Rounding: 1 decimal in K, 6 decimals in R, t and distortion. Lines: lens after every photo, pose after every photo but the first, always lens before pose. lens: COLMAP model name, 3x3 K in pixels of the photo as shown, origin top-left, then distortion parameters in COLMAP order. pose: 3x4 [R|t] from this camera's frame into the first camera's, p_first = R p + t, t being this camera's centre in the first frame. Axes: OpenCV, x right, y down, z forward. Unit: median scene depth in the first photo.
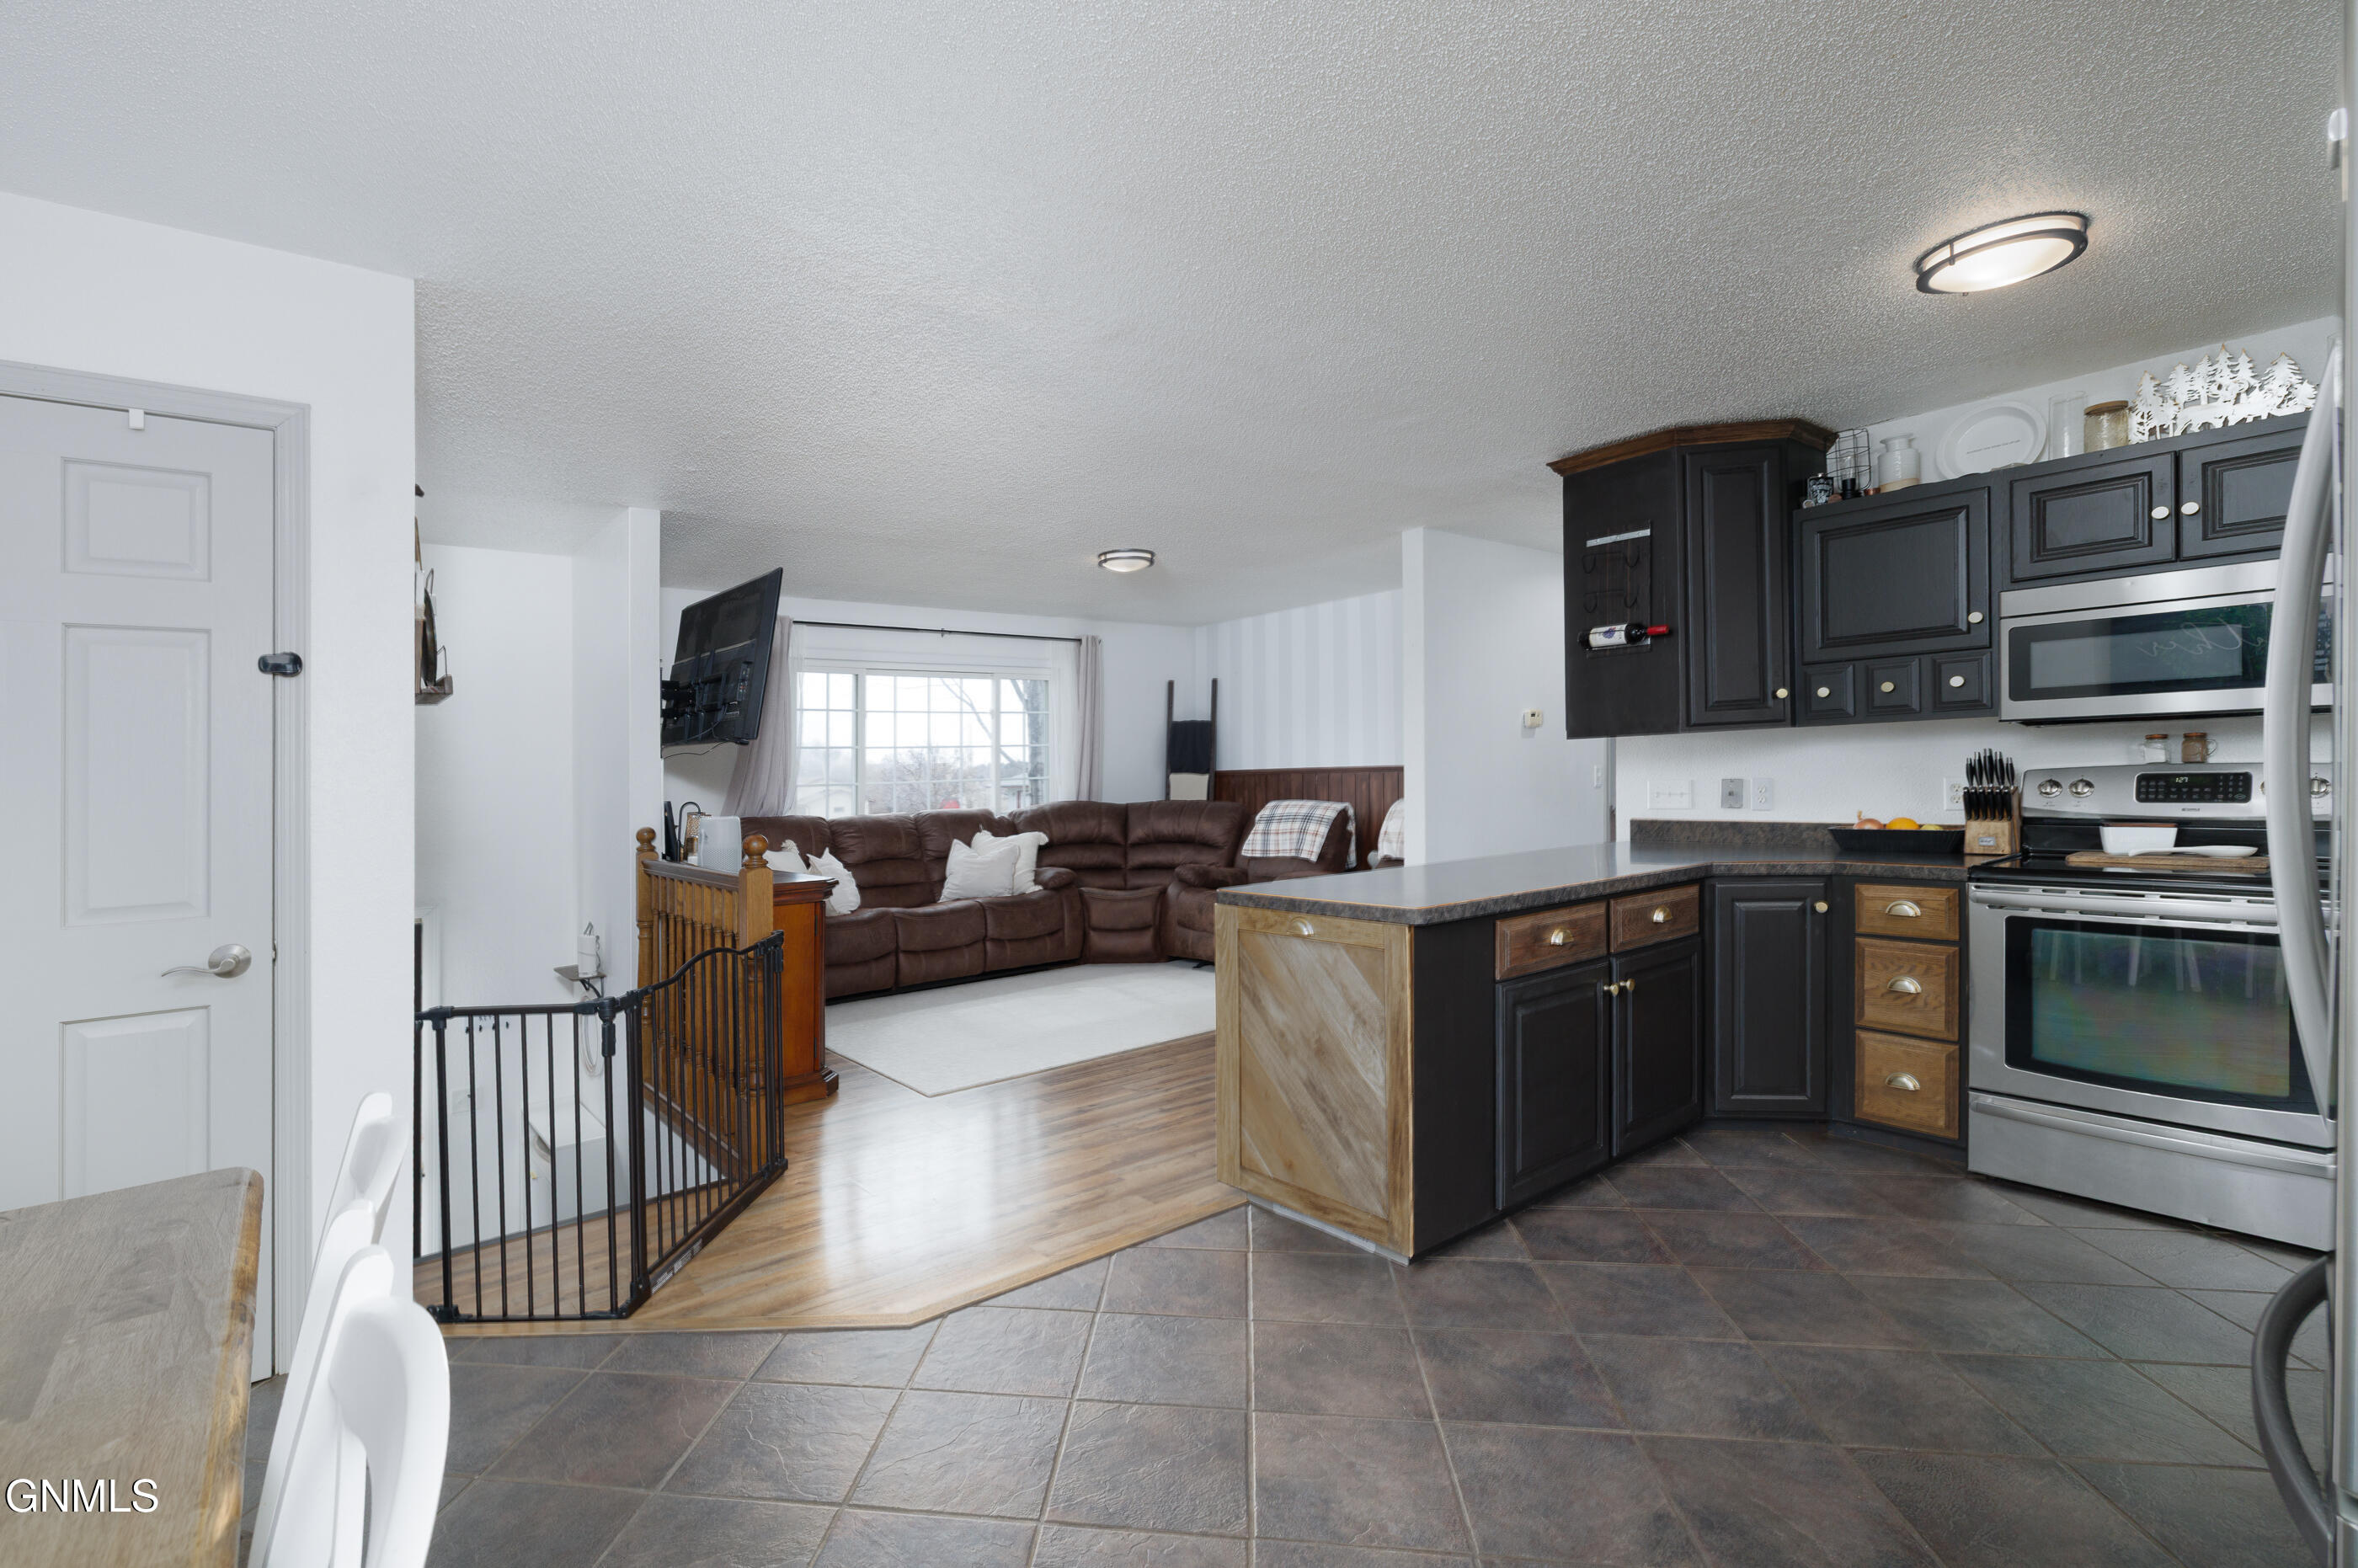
lens RADIAL K [[1054.6, 0, 1085.6], [0, 1054.6, 739.3], [0, 0, 1]] dist [0.000026, 0.000141]
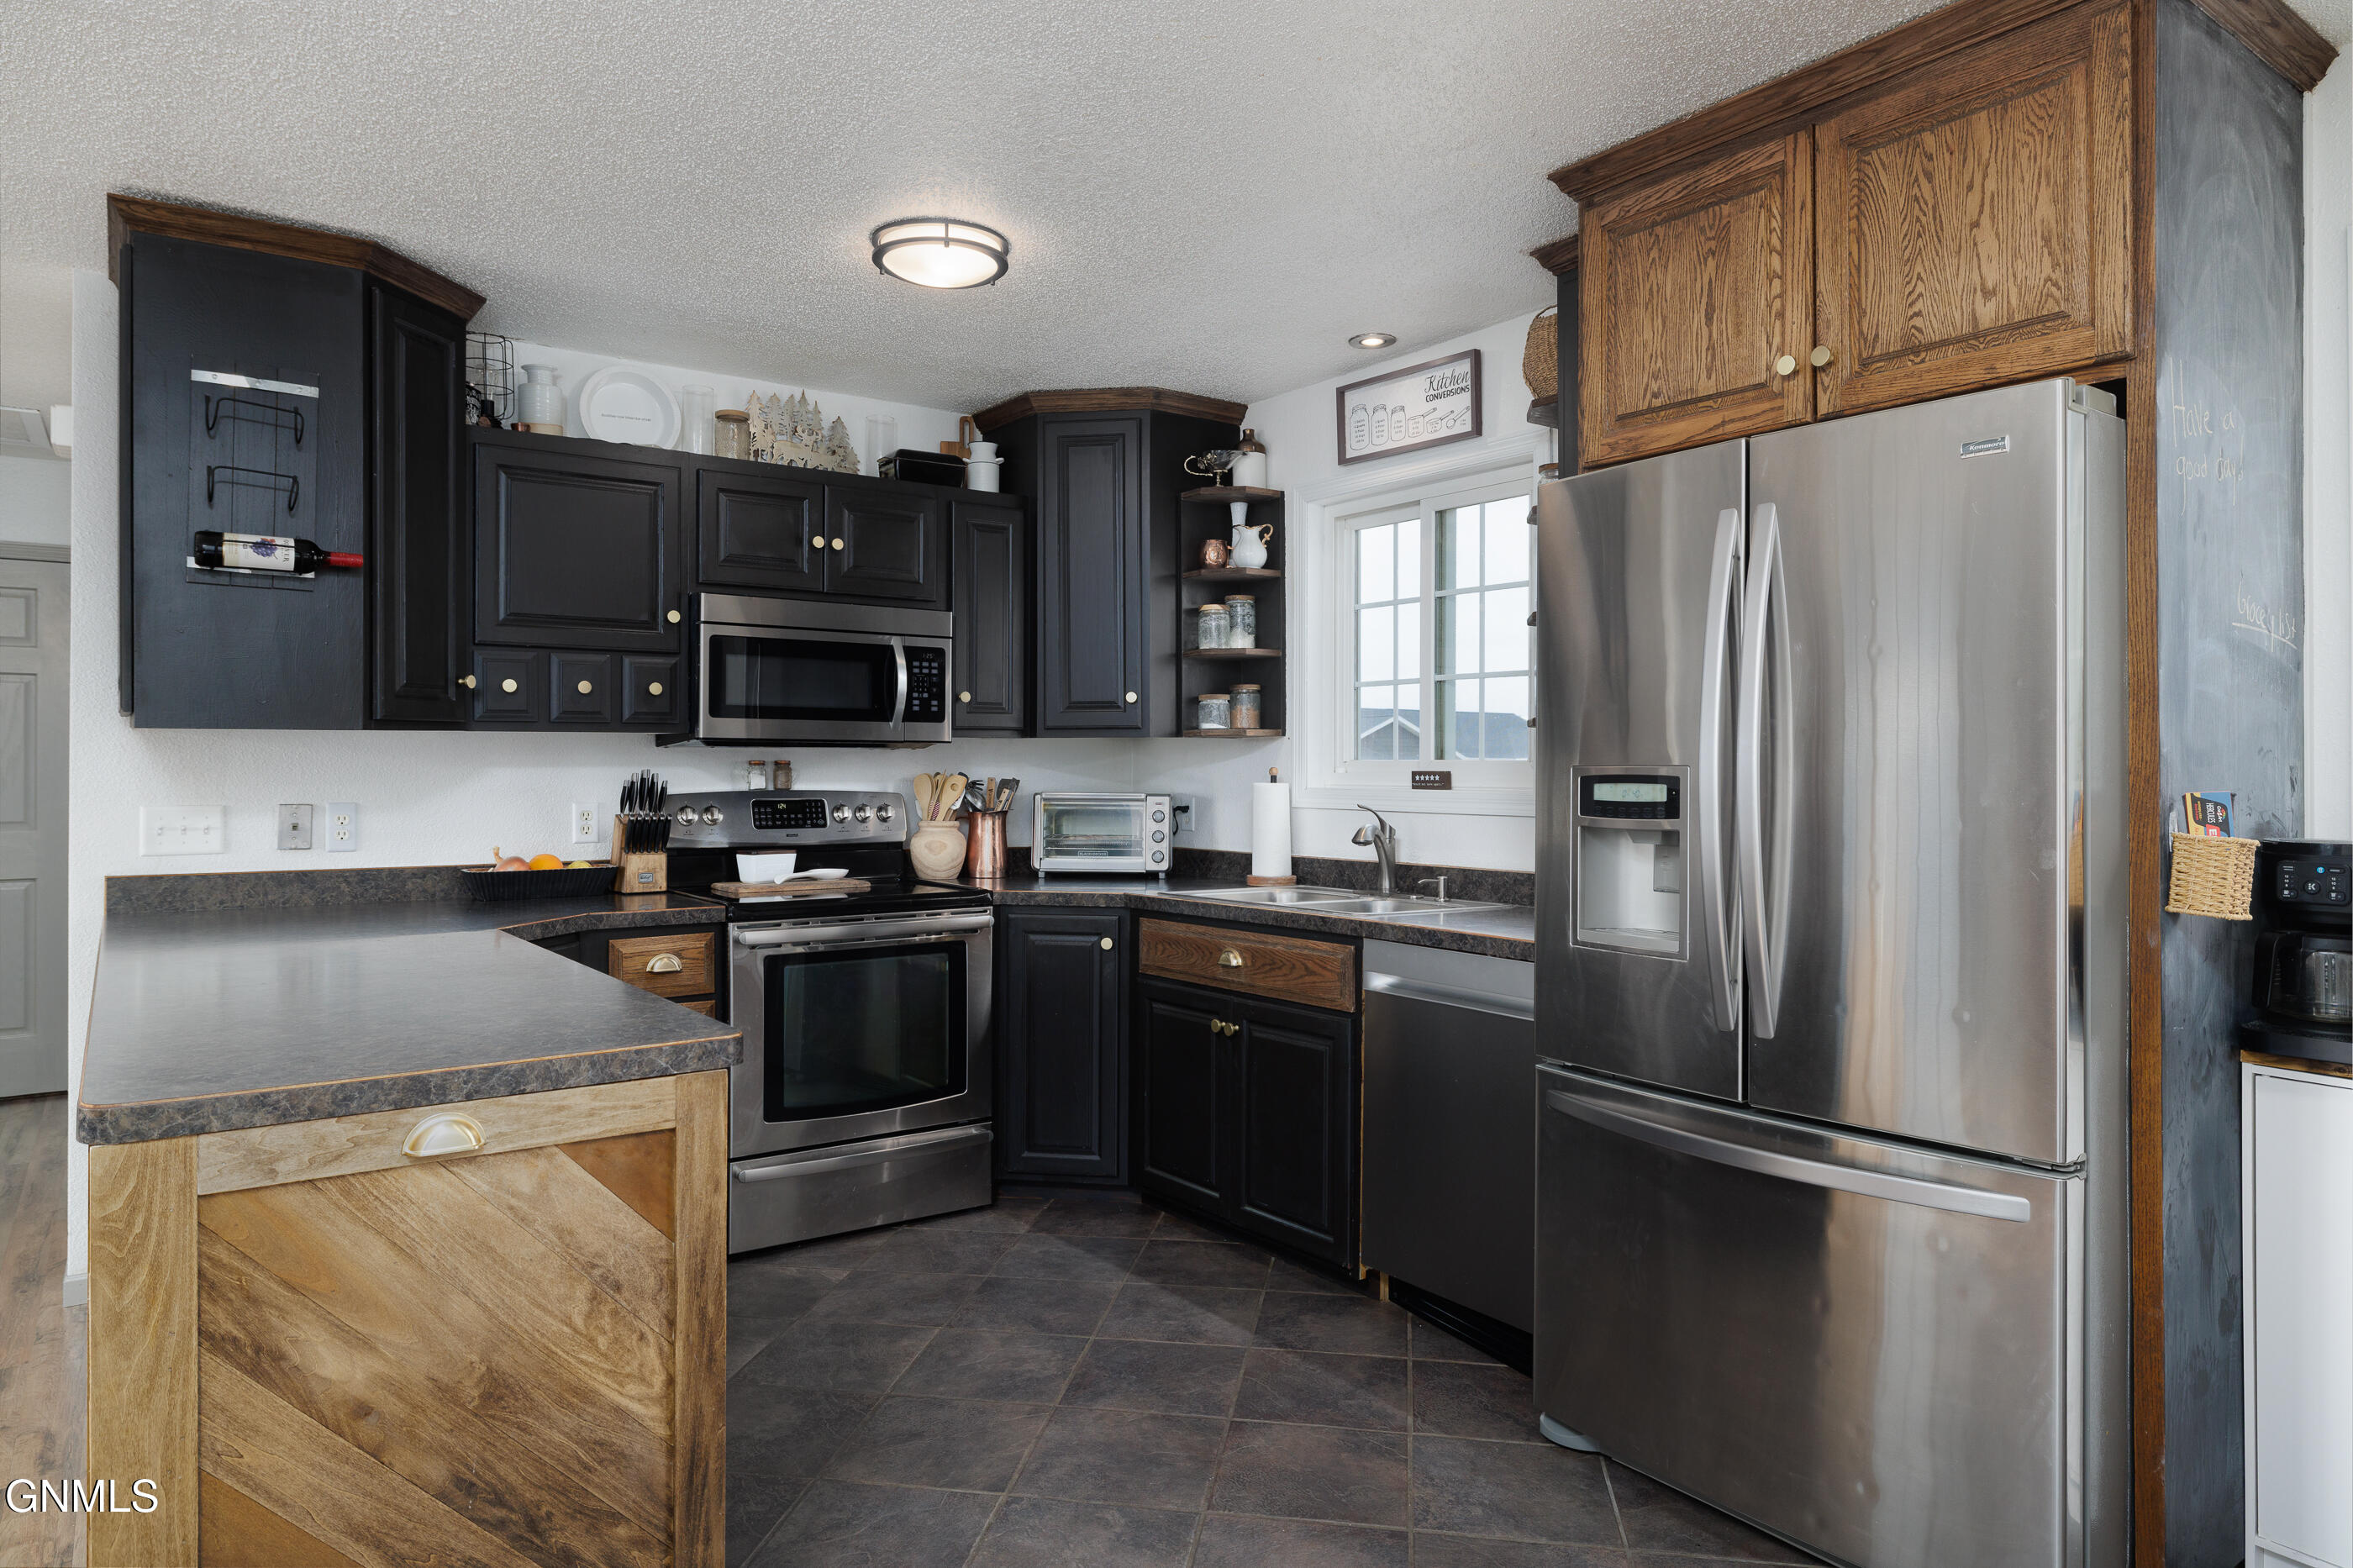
lens RADIAL K [[1443.3, 0, 1169.2], [0, 1443.3, 776.4], [0, 0, 1]] dist [-0.002043, -0.000623]
pose [[0.007454, 0.025188, 0.999655, -0.181192], [-0.035385, 0.999063, -0.024909, 0.016534], [-0.999346, -0.035187, 0.008338, 0.326652]]
